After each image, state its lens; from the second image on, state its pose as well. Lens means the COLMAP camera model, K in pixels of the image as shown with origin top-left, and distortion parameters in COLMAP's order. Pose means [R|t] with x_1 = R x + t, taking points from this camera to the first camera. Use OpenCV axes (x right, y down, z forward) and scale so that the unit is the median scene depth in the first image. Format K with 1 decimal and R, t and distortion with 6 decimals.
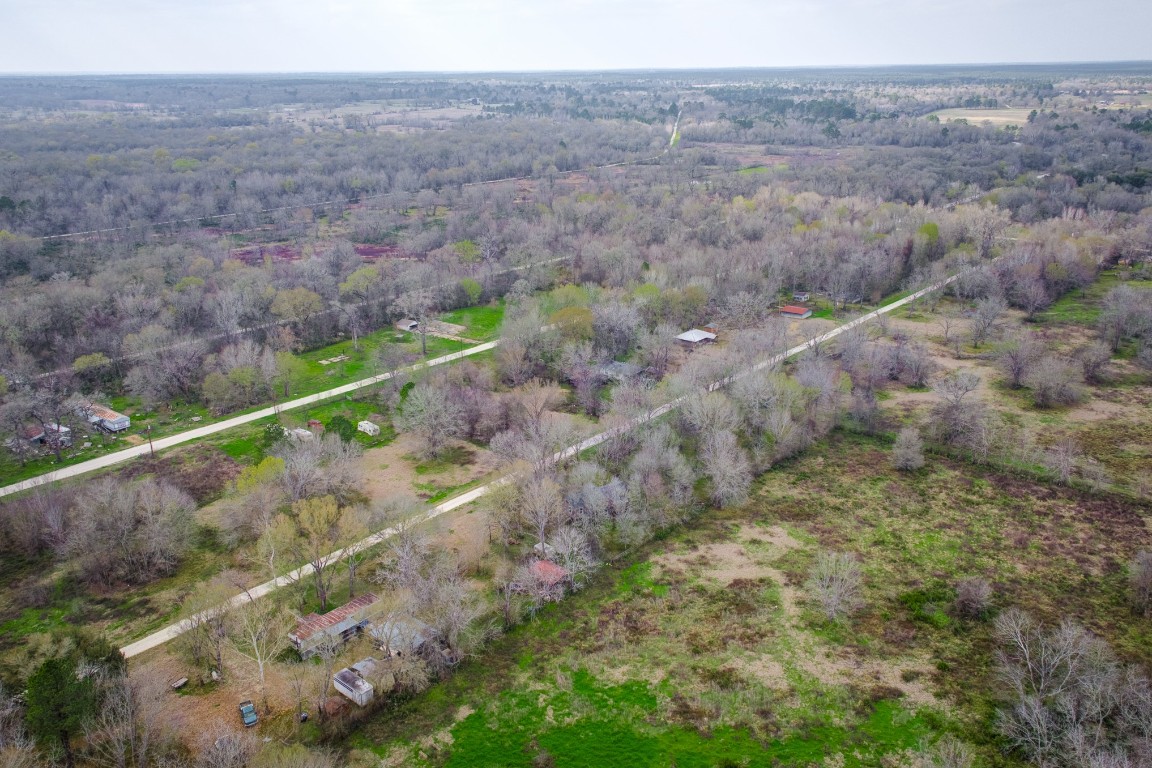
lens RADIAL K [[934.6, 0, 579.5], [0, 934.6, 381.1], [0, 0, 1]] dist [0.036998, -0.028202]
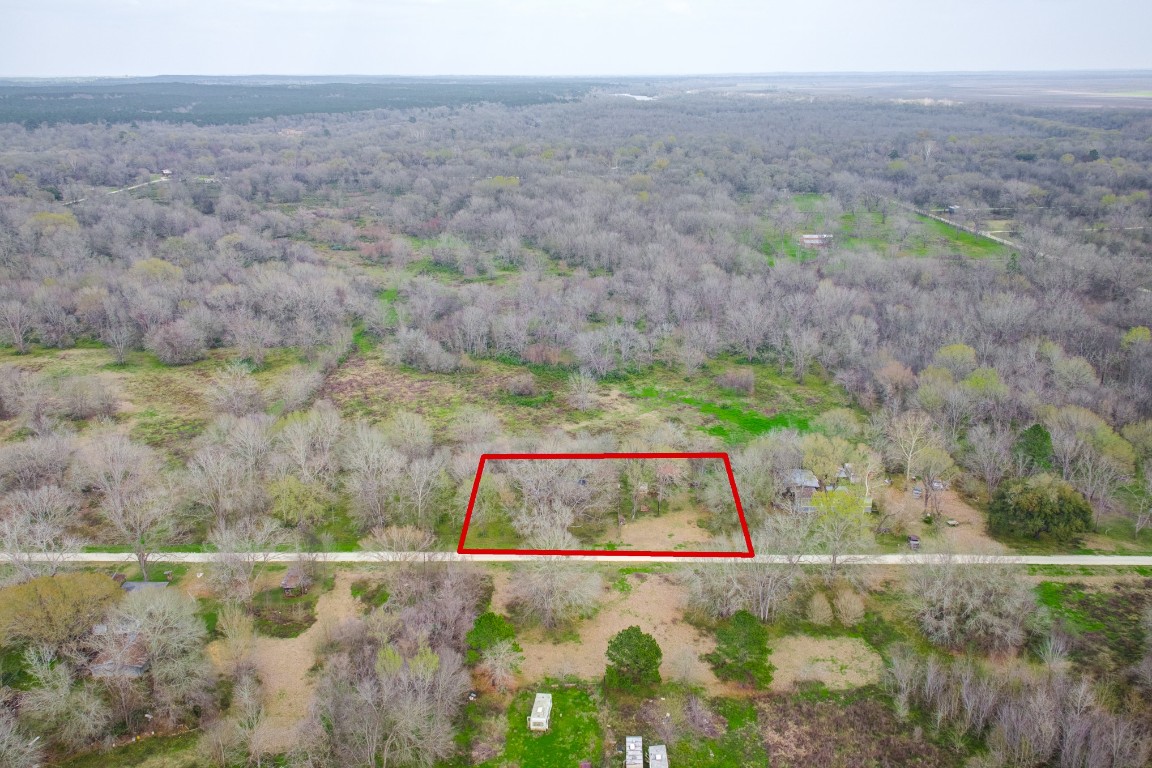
lens RADIAL K [[934.6, 0, 579.6], [0, 934.6, 386.7], [0, 0, 1]] dist [0.036998, -0.028202]
pose [[-0.637336, -0.233346, 0.734406, -0.835145], [0.256331, 0.834576, 0.487625, -0.531775], [-0.726703, 0.499032, -0.472091, 1.559778]]
